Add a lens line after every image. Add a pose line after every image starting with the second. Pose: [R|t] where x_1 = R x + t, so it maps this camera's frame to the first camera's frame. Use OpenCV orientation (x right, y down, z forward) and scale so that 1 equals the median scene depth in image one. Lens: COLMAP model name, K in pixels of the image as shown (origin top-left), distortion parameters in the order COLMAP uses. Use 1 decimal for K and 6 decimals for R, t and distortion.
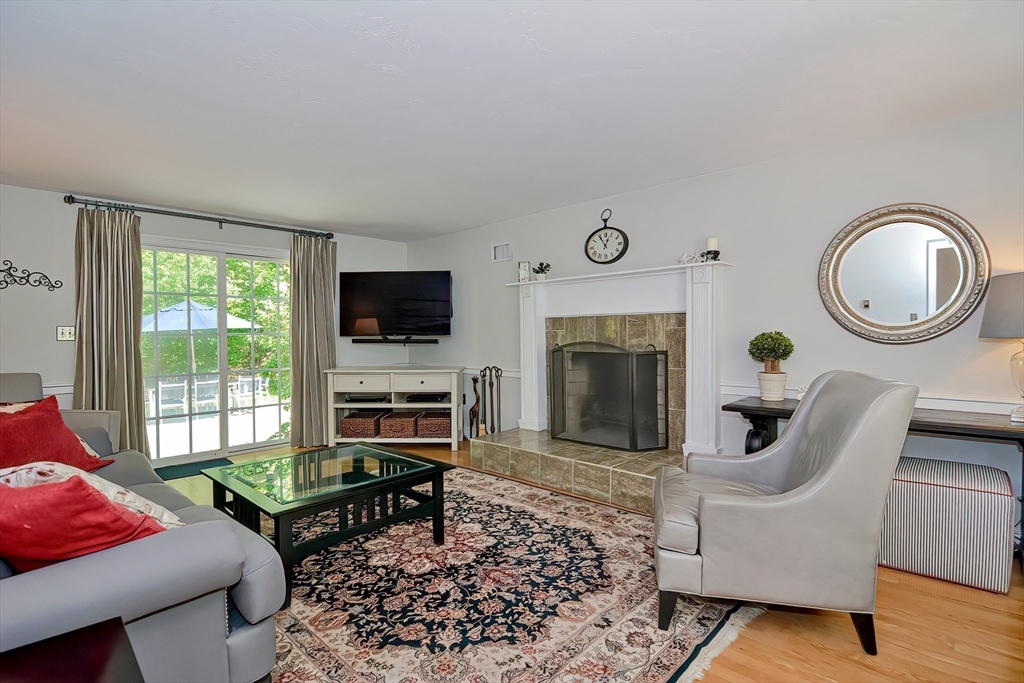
lens RADIAL K [[495.3, 0, 515.0], [0, 495.3, 341.6], [0, 0, 1]] dist [-0.021803, -0.004233]
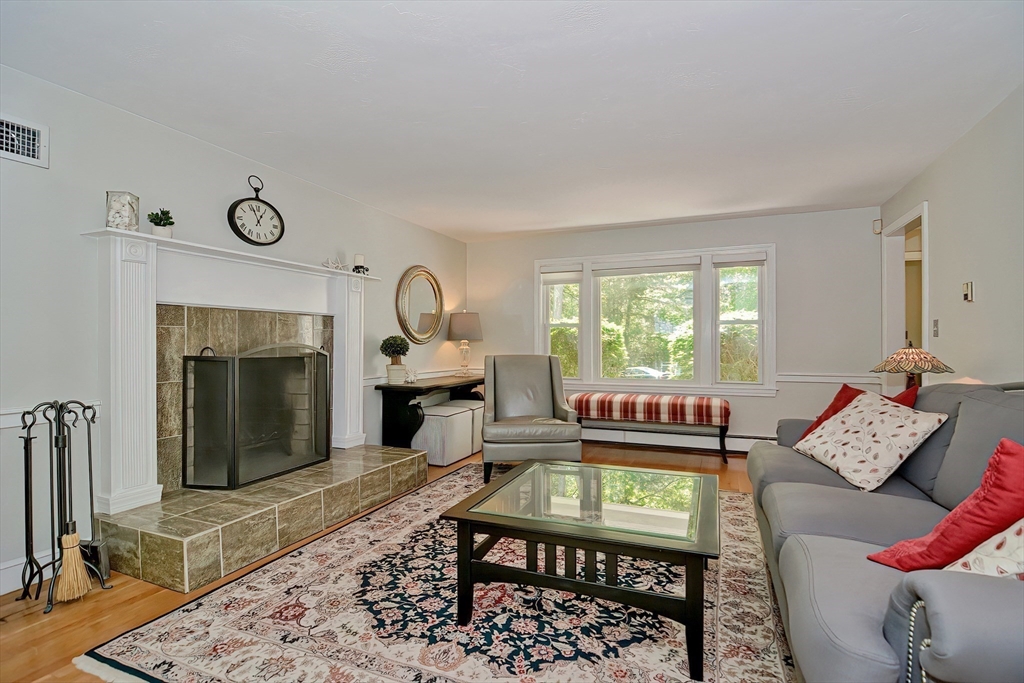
lens RADIAL K [[495.3, 0, 514.5], [0, 495.3, 343.3], [0, 0, 1]] dist [-0.021803, -0.004233]
pose [[-0.355494, 0.007445, 0.934649, -0.770129], [0.018315, 0.999832, -0.000998, 0.008281], [-0.934499, 0.016763, -0.355571, 0.999105]]
